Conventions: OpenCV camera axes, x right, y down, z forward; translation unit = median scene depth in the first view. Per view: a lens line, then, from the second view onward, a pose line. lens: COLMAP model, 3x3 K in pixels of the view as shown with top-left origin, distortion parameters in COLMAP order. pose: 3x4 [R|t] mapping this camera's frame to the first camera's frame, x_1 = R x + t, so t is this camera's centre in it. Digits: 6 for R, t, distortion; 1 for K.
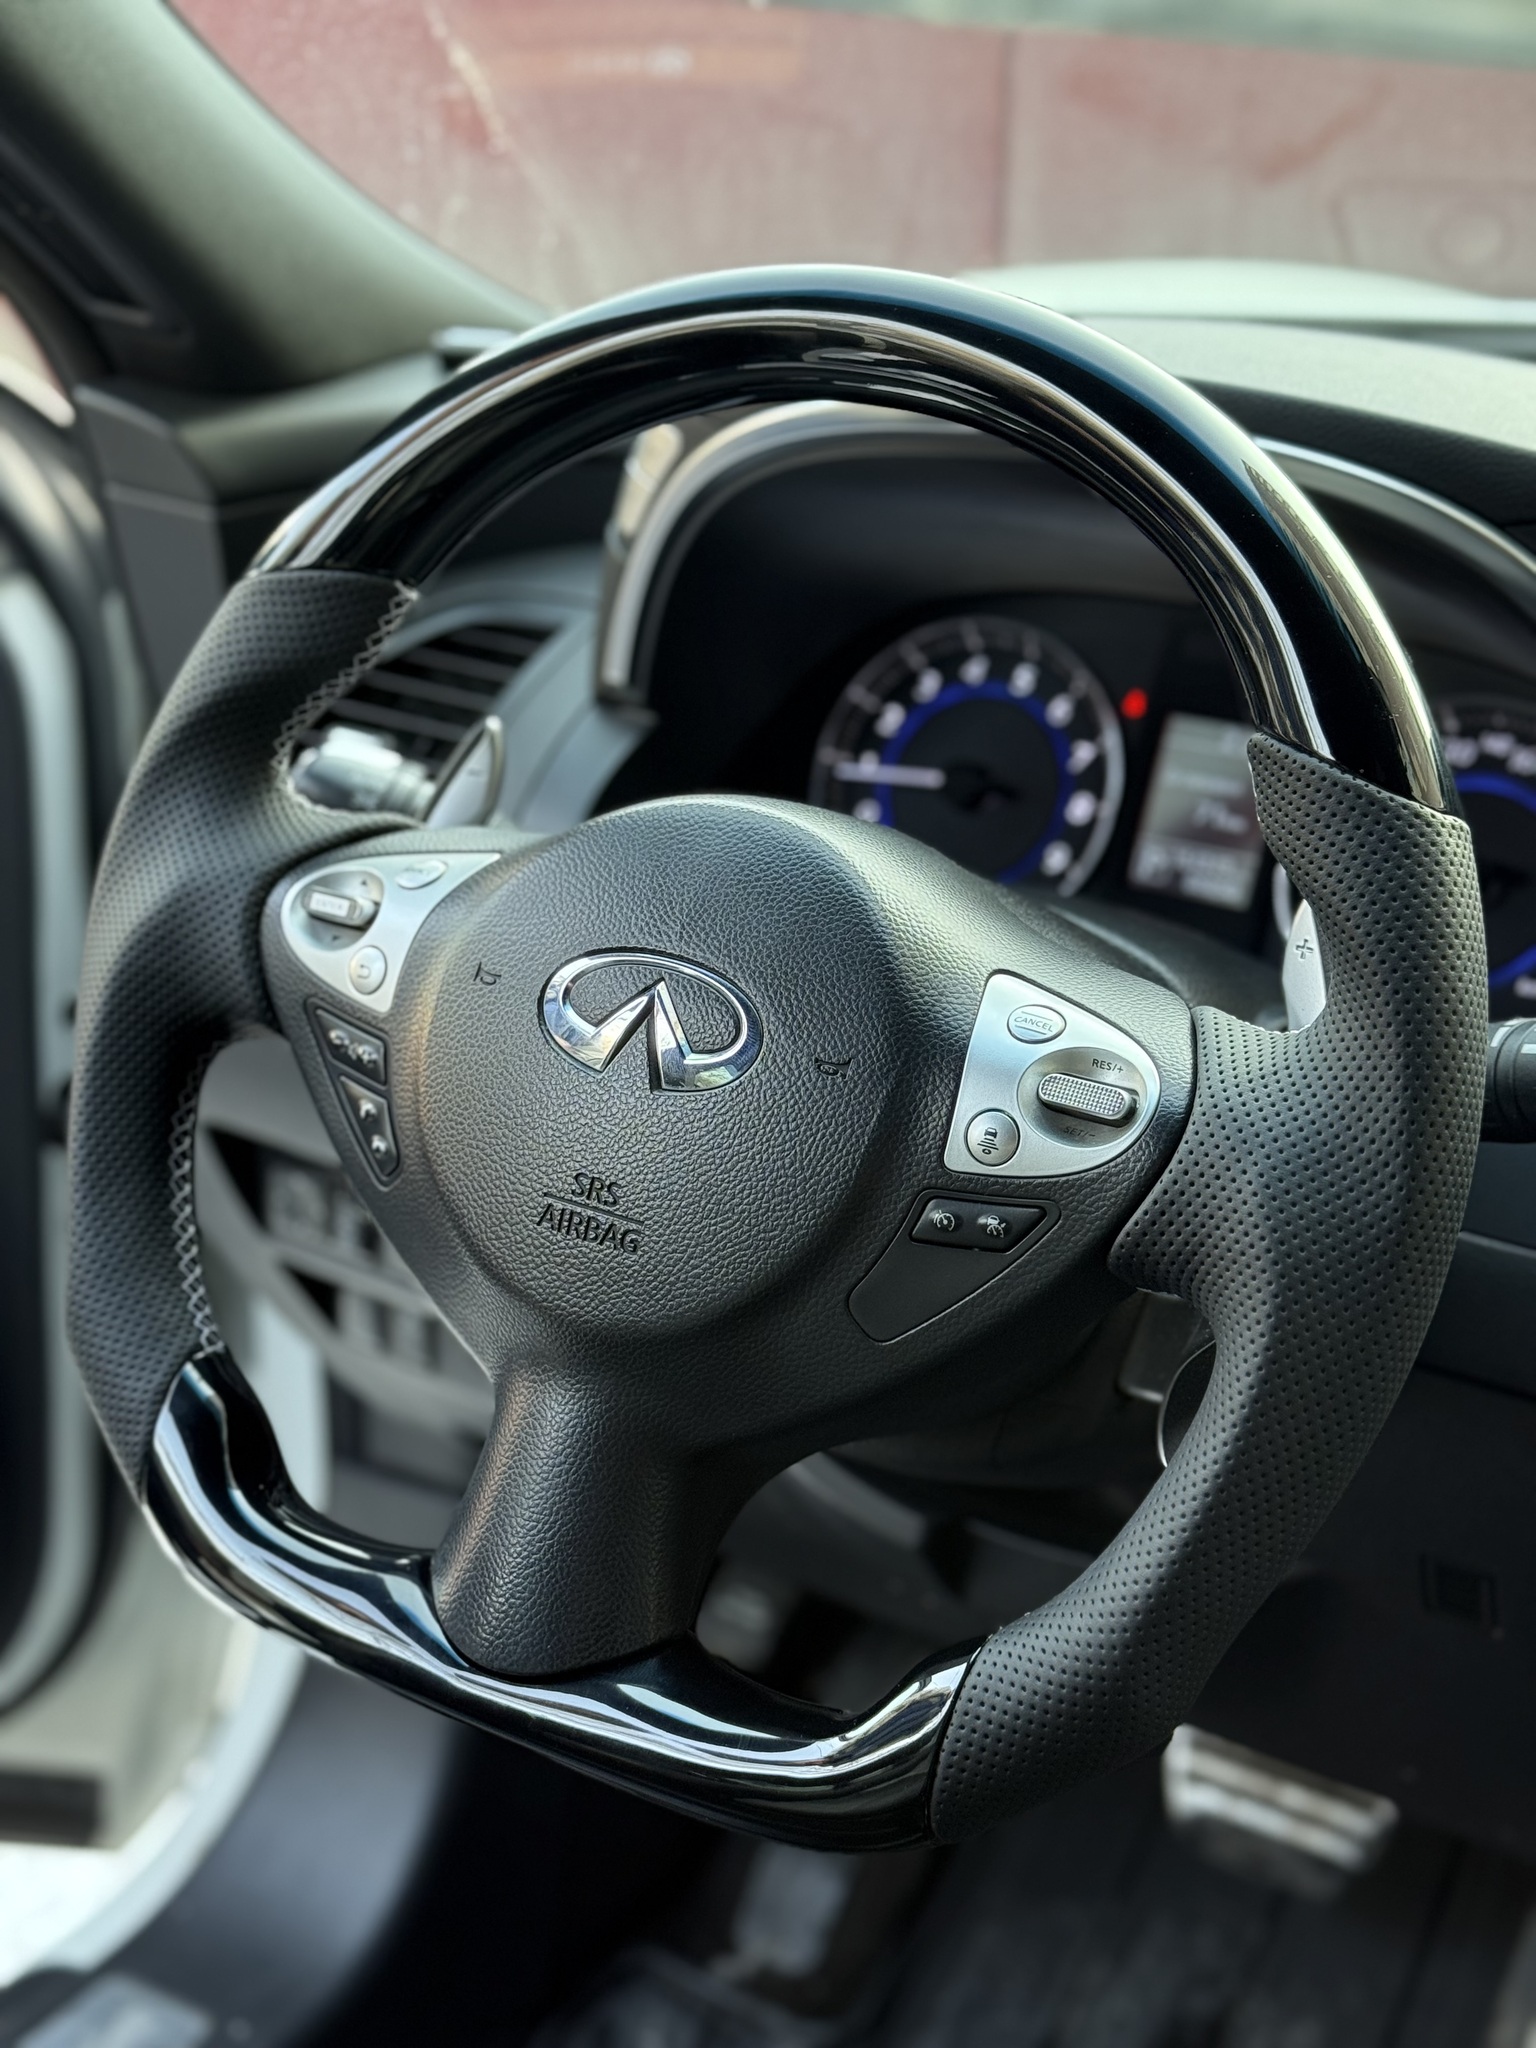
lens RADIAL K [[2862.4, 0, 771.6], [0, 2862.4, 1025.8], [0, 0, 1]] dist [0.104498, 0.000000]
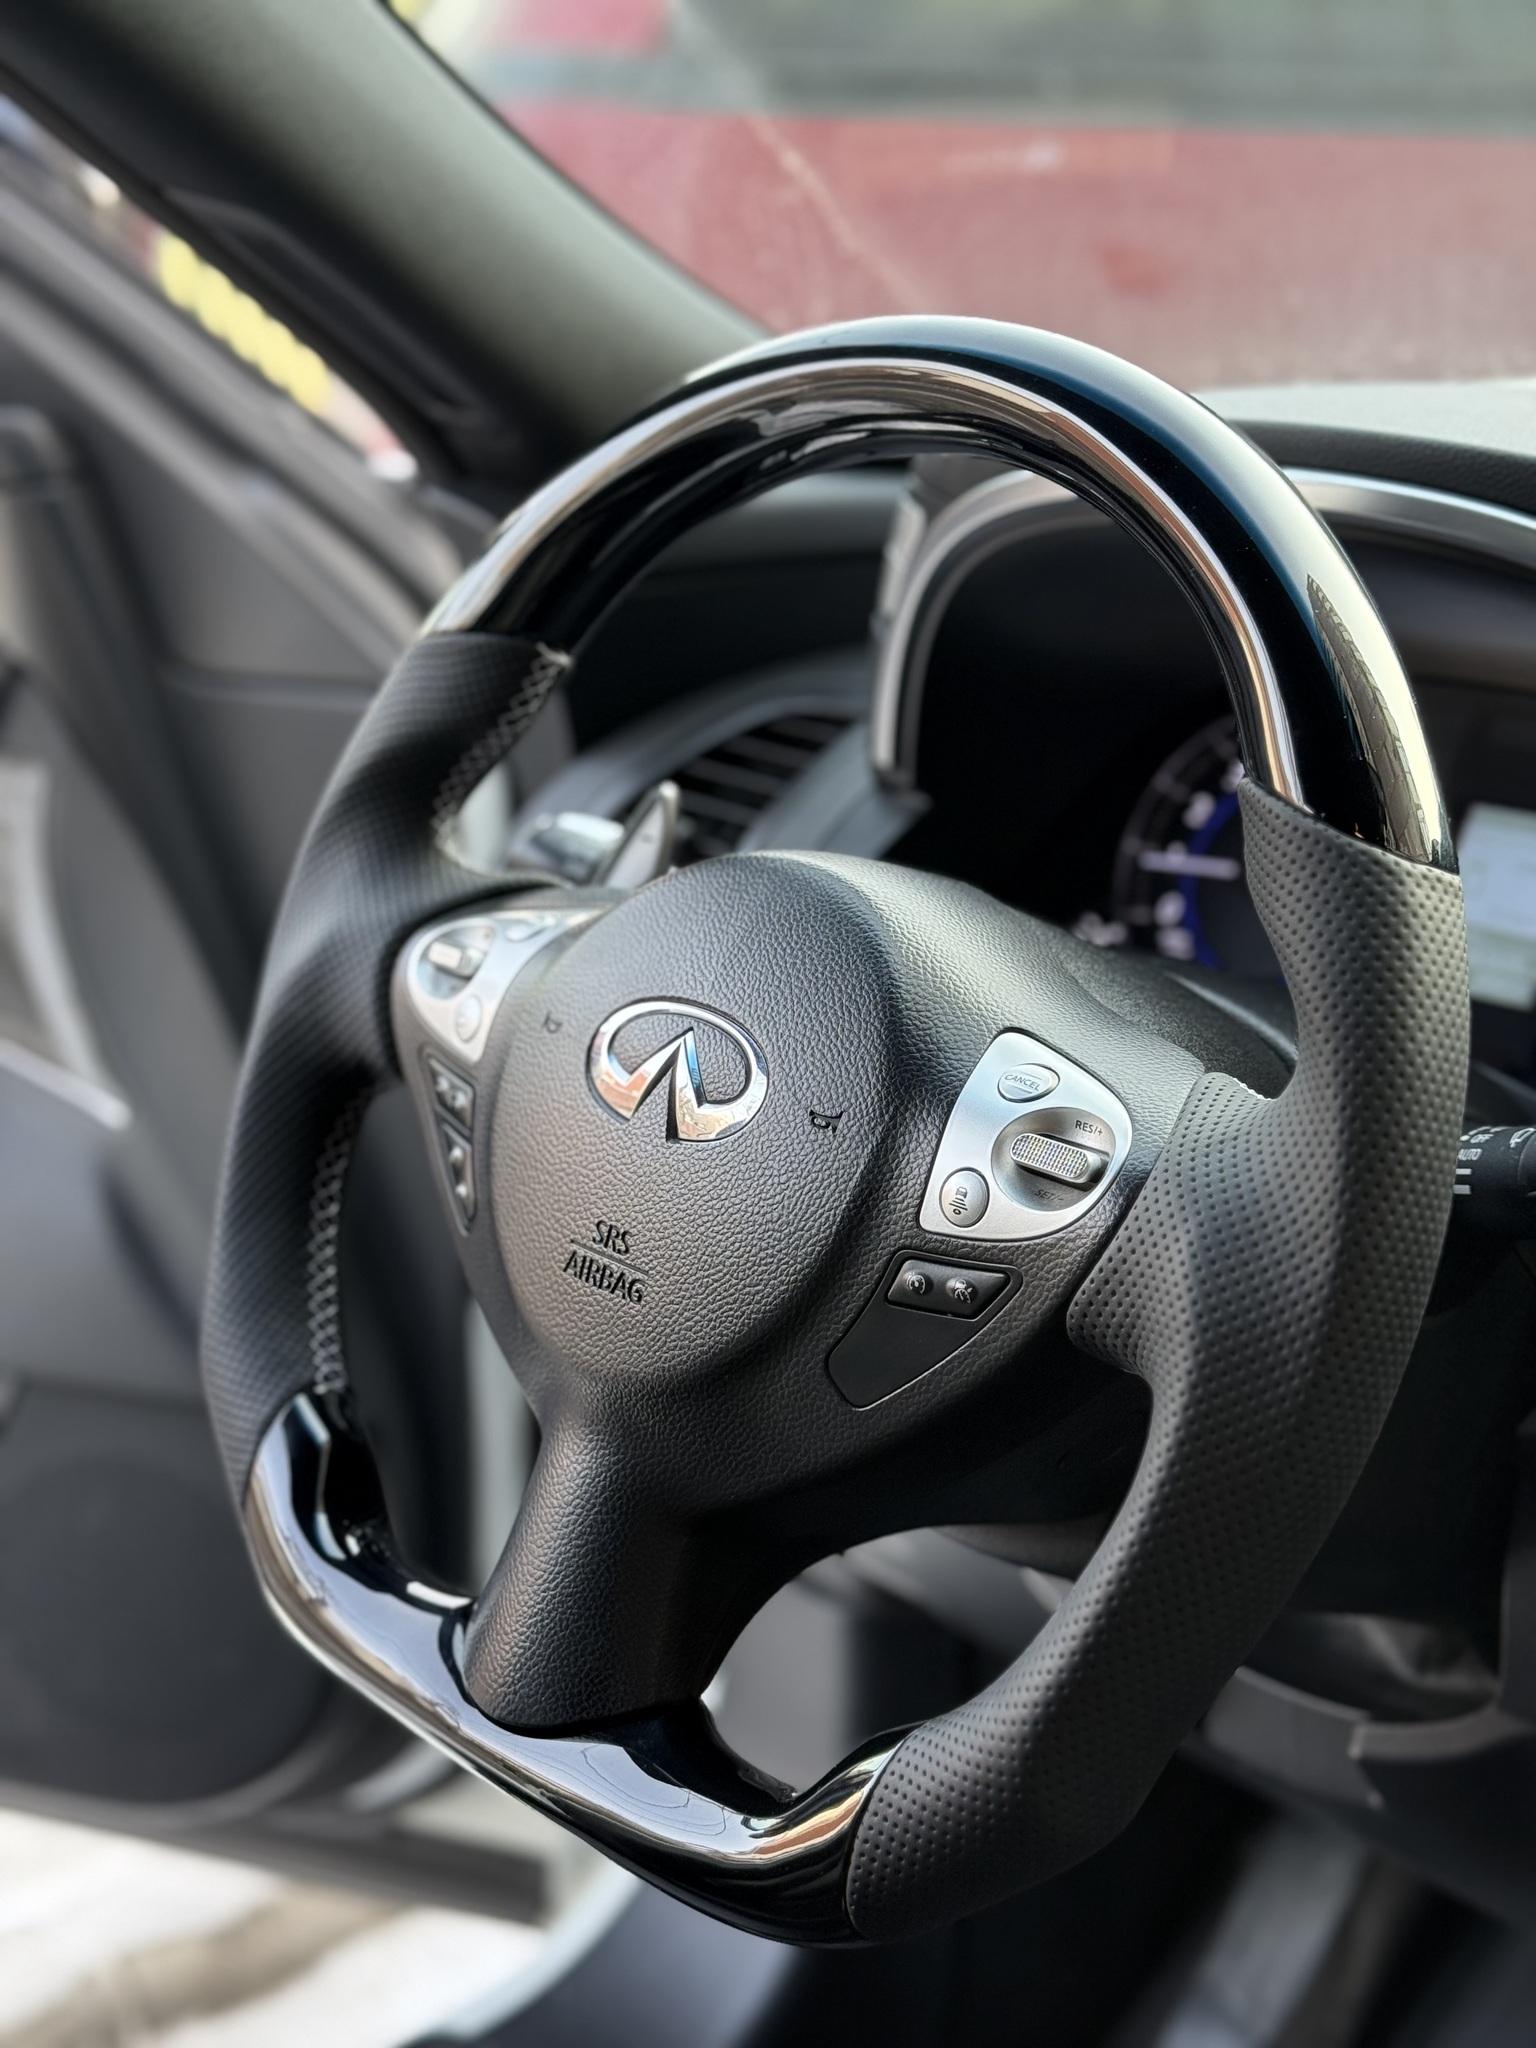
lens RADIAL K [[2862.4, 0, 769.1], [0, 2862.4, 1024.5], [0, 0, 1]] dist [0.104498, 0.000000]
pose [[0.960807, 0.031017, -0.275478, 0.261886], [-0.046335, 0.997710, -0.049269, 0.029902], [0.273319, 0.060103, 0.960044, 0.057739]]
